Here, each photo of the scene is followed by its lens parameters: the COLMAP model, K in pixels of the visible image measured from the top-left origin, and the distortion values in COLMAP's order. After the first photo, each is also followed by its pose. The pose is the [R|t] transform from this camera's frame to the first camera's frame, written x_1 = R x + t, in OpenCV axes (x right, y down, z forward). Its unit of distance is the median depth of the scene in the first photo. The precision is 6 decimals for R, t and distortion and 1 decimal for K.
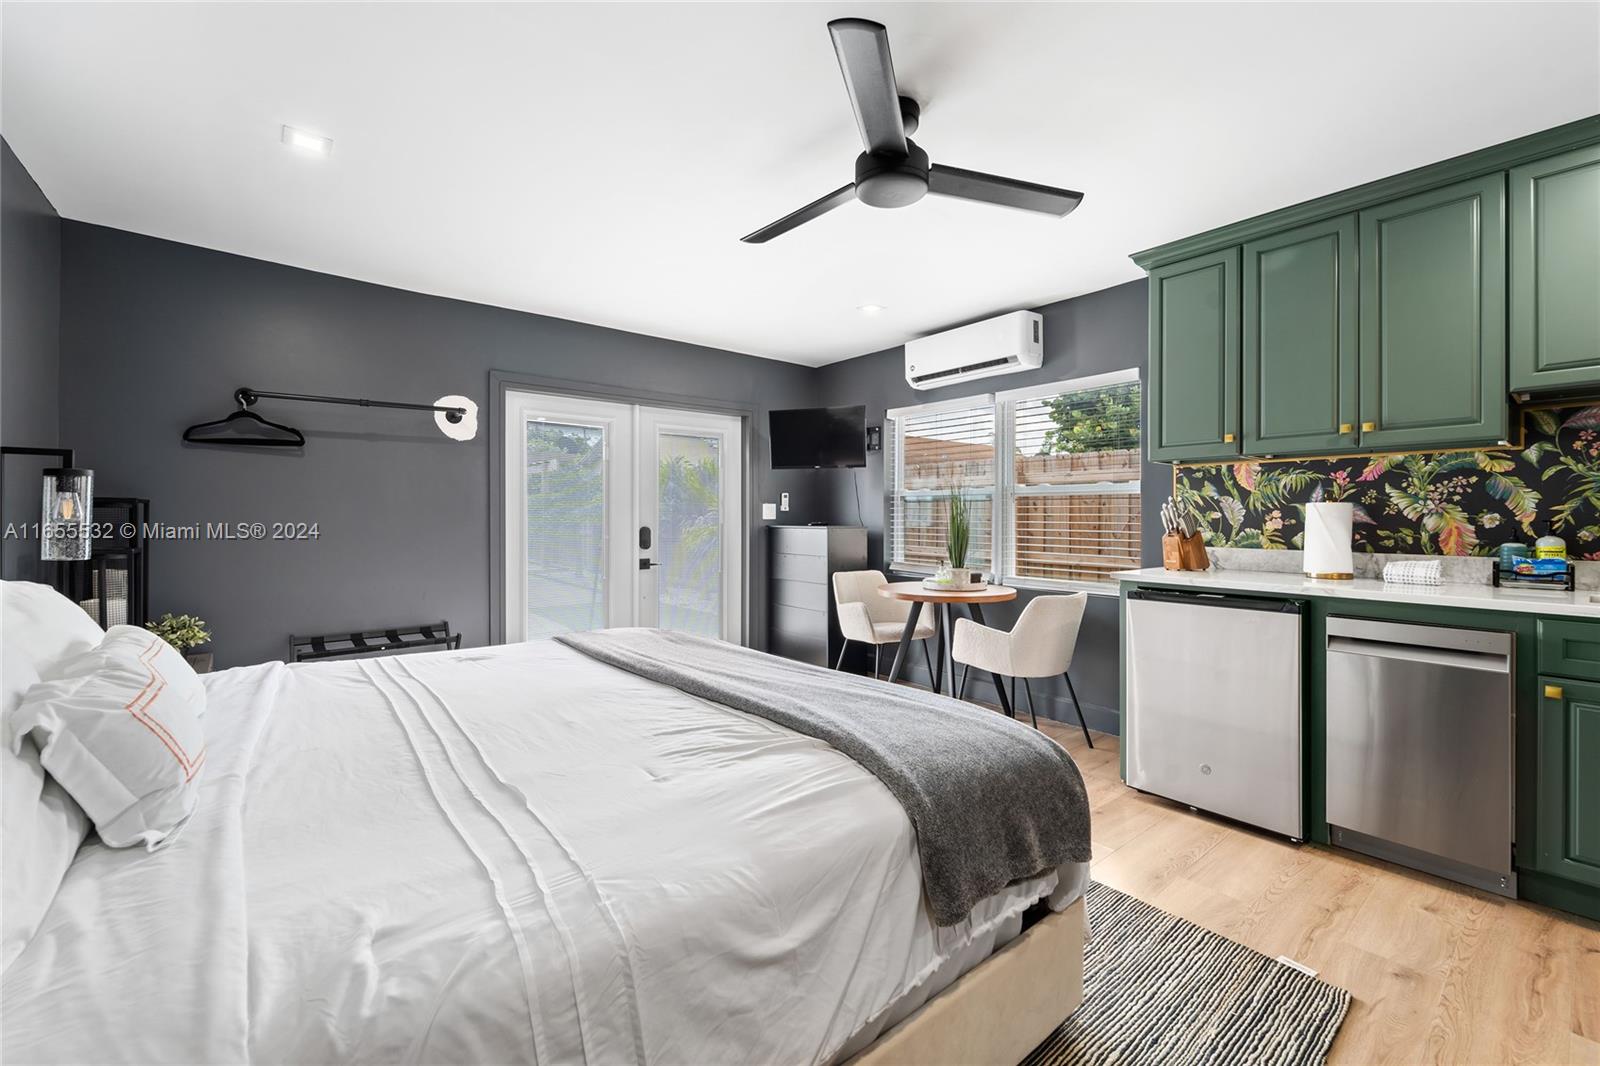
lens RADIAL K [[646.4, 0, 803.6], [0, 646.4, 517.4], [0, 0, 1]] dist [-0.001495, -0.000237]
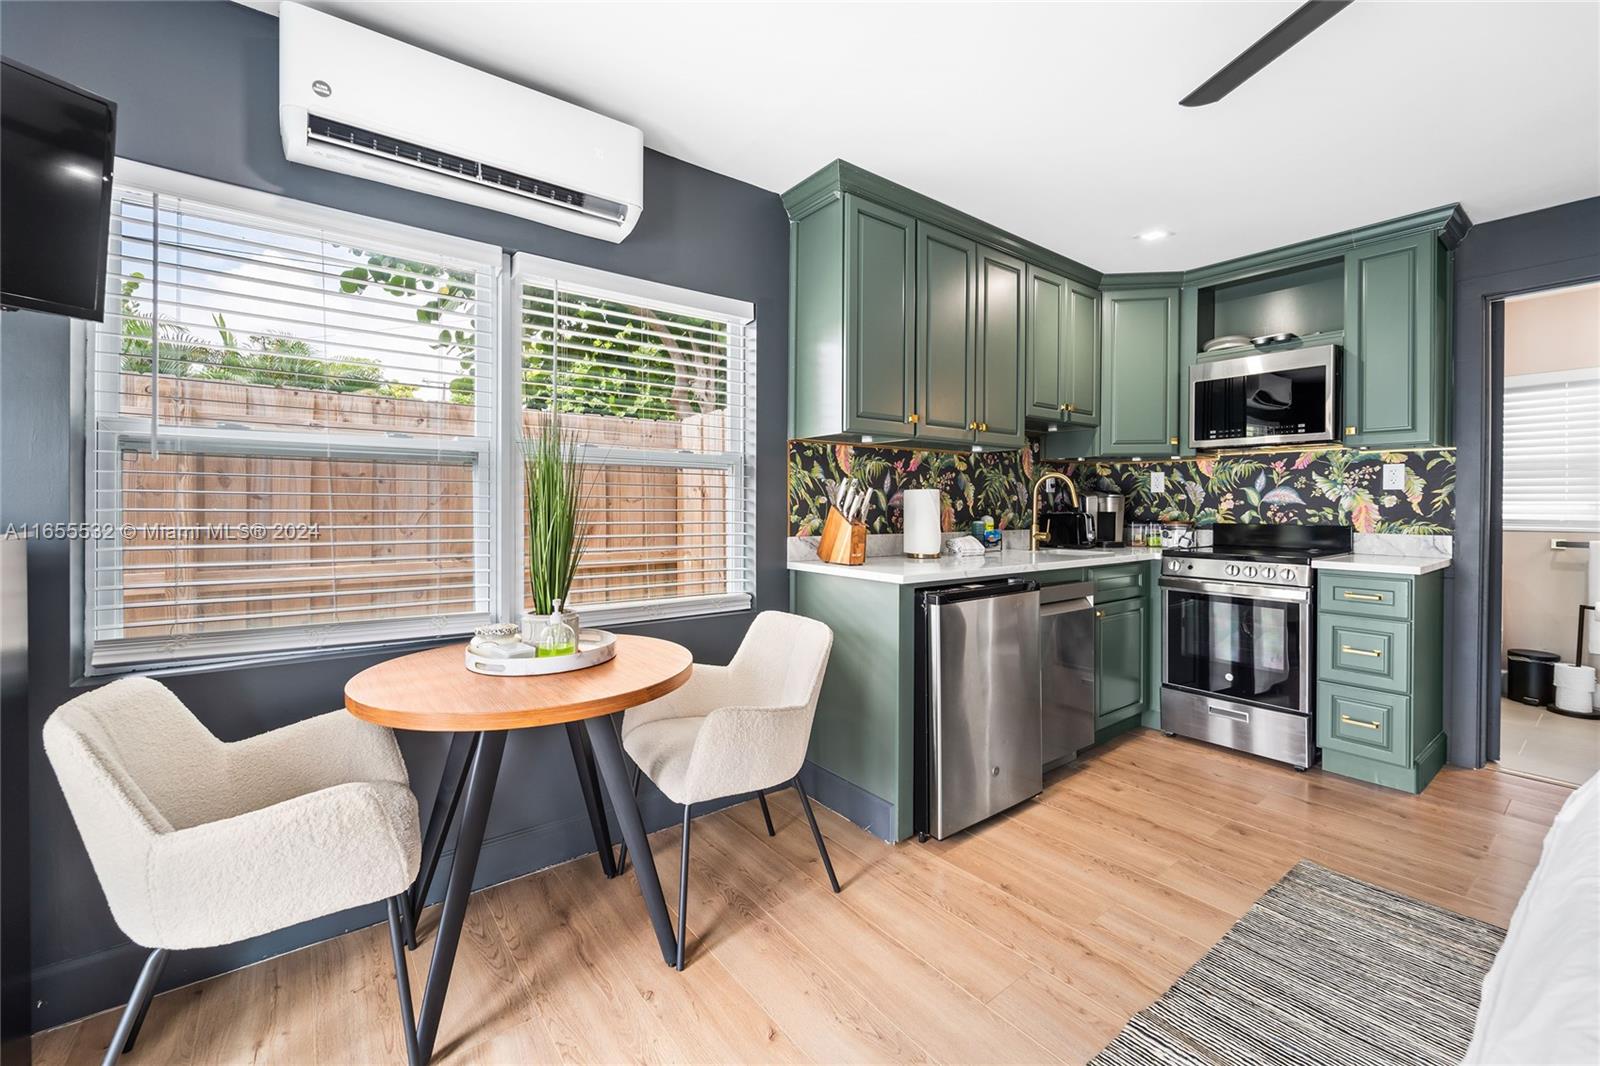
lens RADIAL K [[655.7, 0, 797.7], [0, 655.7, 506.1], [0, 0, 1]] dist [-0.000521, -0.000145]
pose [[0.028738, -0.003904, 0.999579, -0.298450], [-0.002279, 0.999990, 0.003971, 0.001651], [-0.999584, -0.002392, 0.028729, 1.119074]]
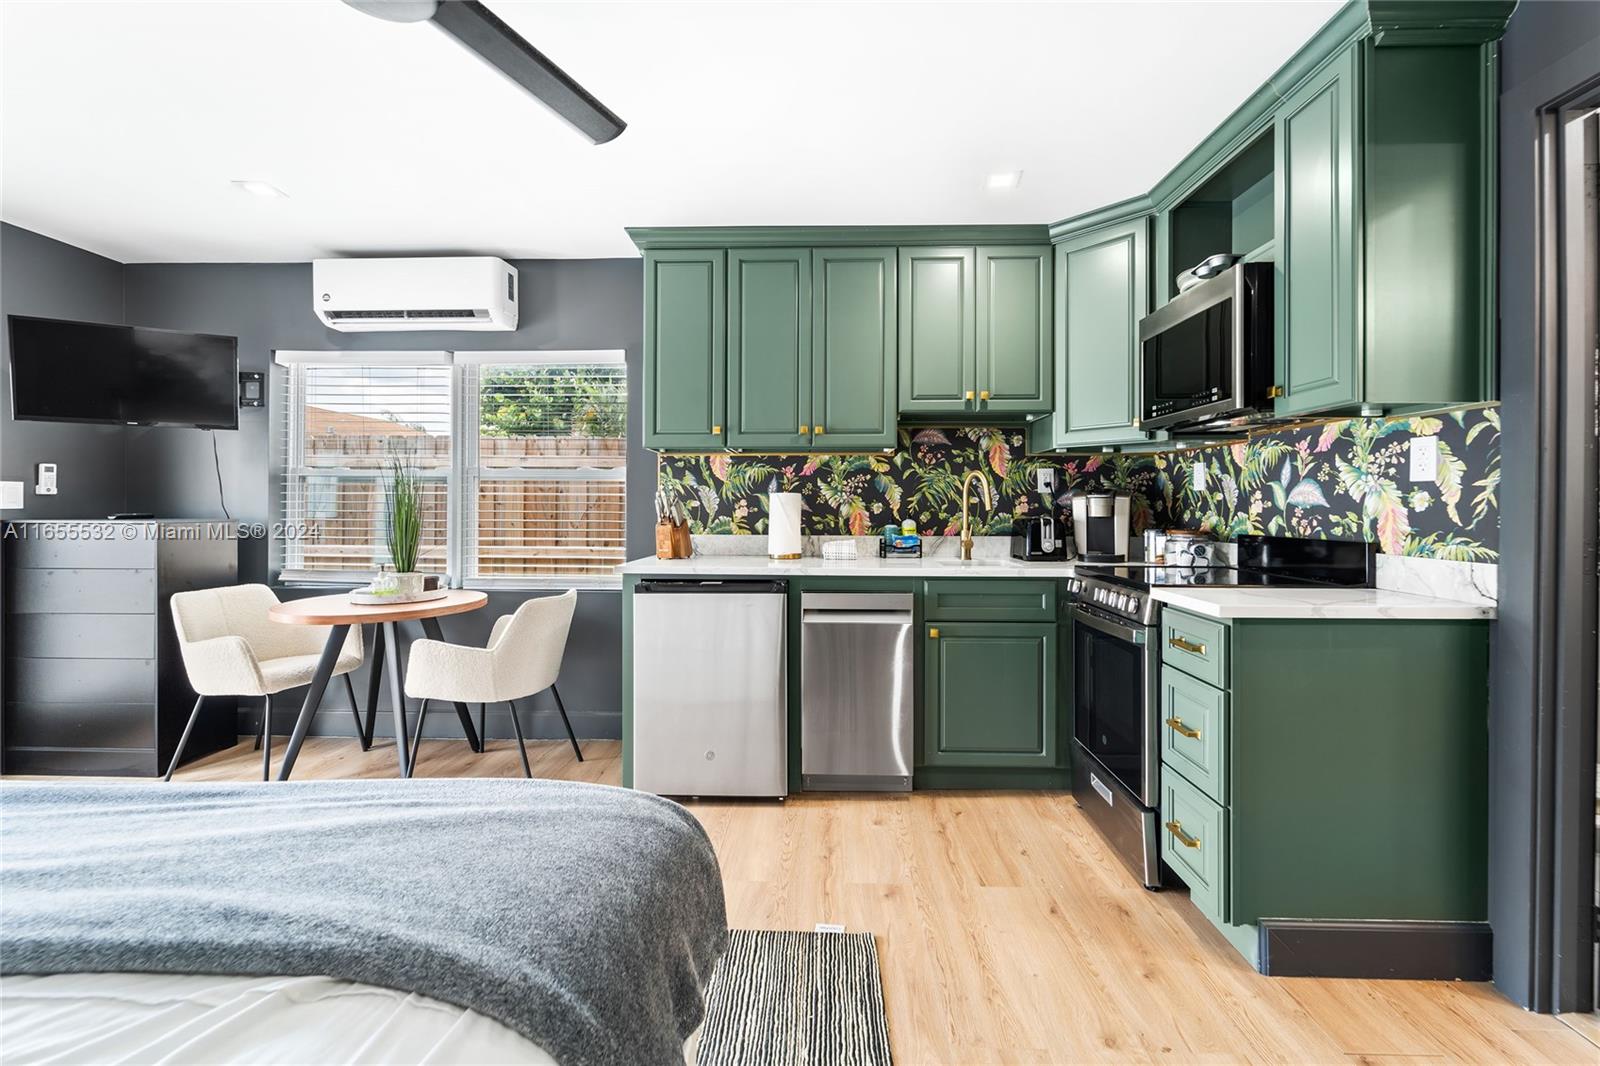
lens RADIAL K [[653.5, 0, 805.8], [0, 653.5, 503.7], [0, 0, 1]] dist [-0.000523, -0.000745]
pose [[0.656533, 0.002536, 0.754293, -0.044048], [-0.000086, 0.999995, -0.003288, 0.000001], [-0.754297, 0.002094, 0.656530, 0.192319]]
